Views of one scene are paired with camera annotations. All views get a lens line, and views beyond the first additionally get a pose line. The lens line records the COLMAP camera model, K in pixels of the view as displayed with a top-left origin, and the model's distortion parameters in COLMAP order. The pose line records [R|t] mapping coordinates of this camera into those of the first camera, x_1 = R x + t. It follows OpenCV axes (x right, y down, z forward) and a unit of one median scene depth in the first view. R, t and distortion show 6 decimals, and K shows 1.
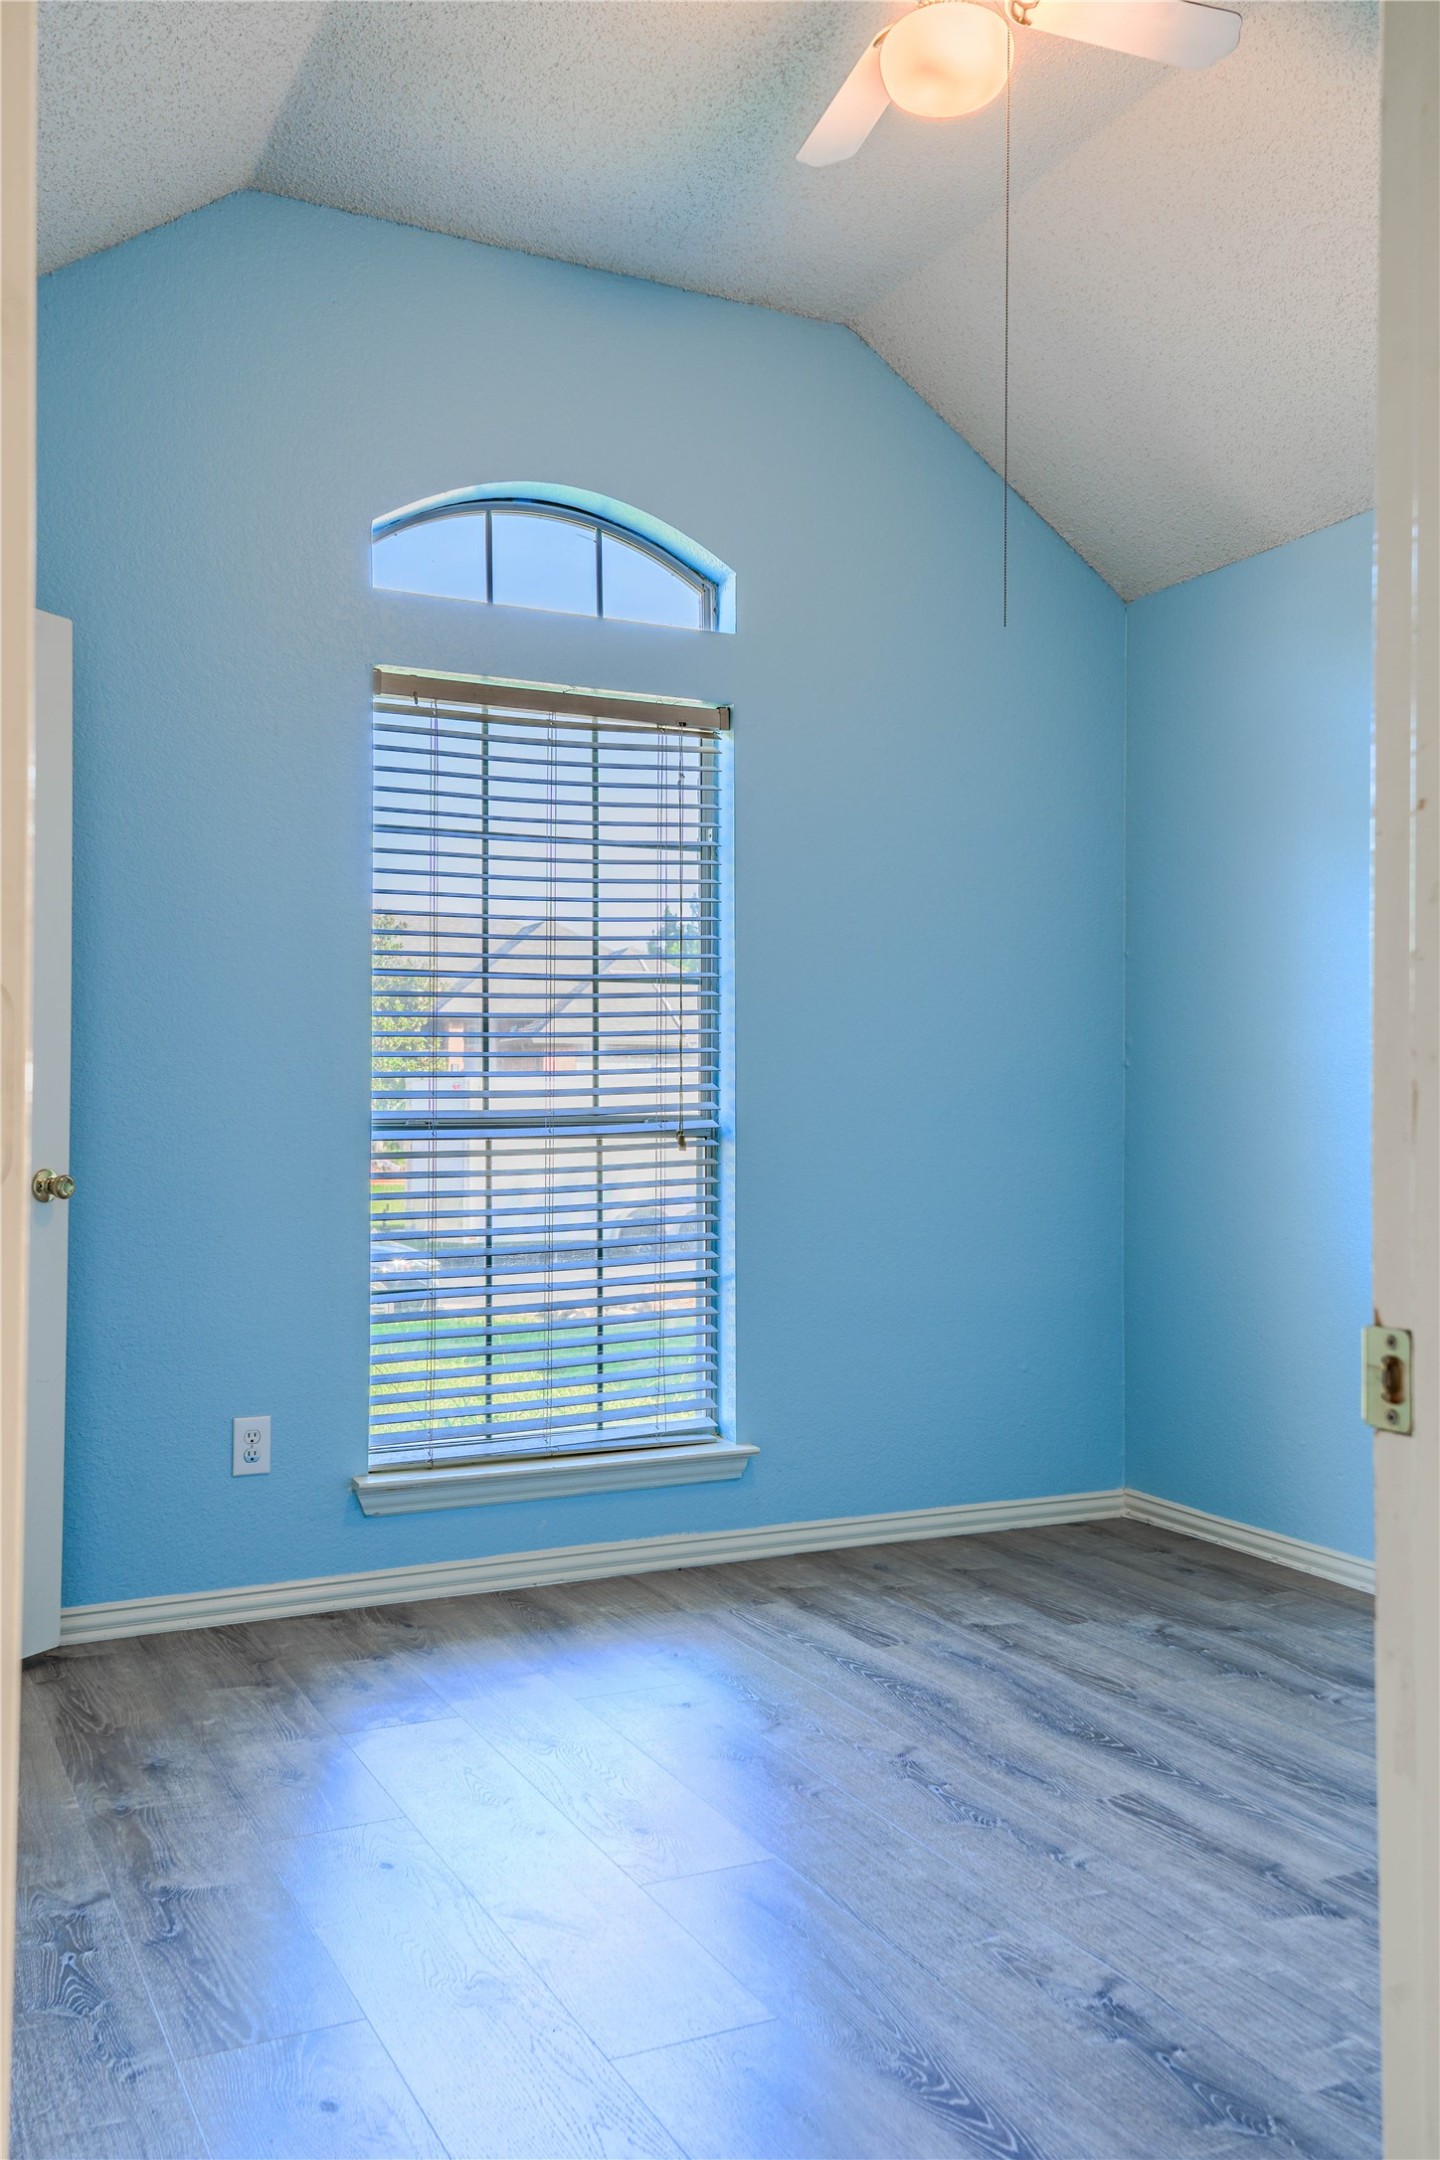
lens RADIAL K [[1829.8, 0, 719.9], [0, 1829.8, 1043.1], [0, 0, 1]] dist [0.001674, 0.002389]
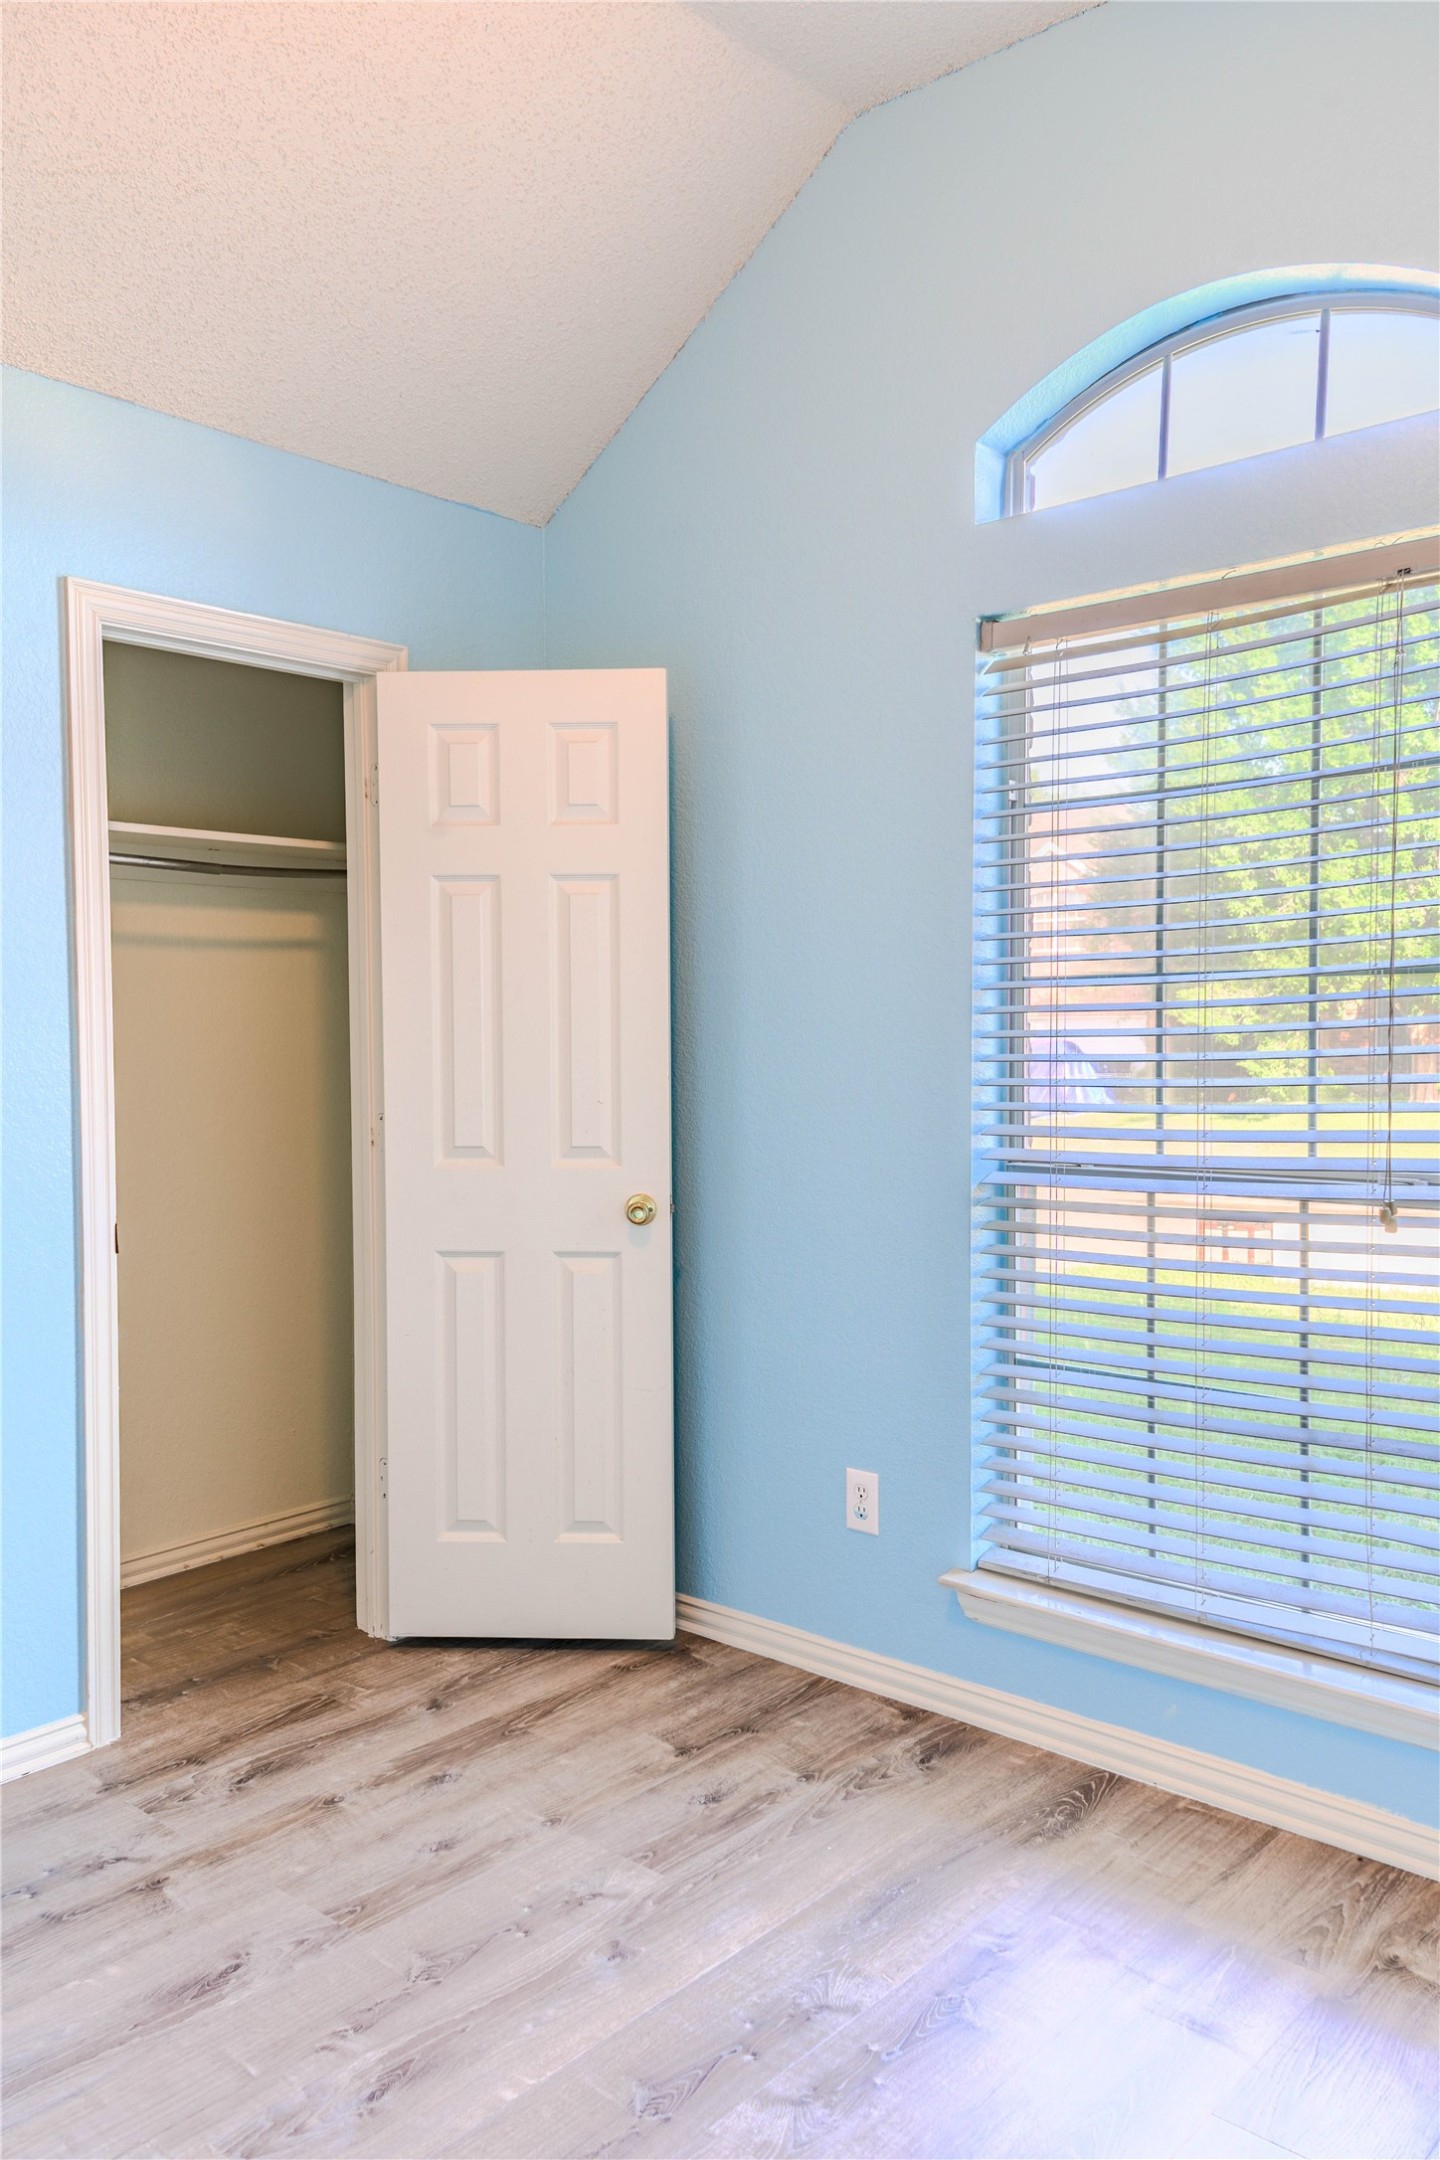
lens RADIAL K [[1679.0, 0, 720.0], [0, 1679.0, 1080.0], [0, 0, 1]] dist [0.077085, -0.033054]
pose [[0.381653, 0.034969, -0.923644, 0.507127], [0.037338, 0.997885, 0.053207, -0.043529], [0.923551, -0.054793, 0.379541, 0.619679]]
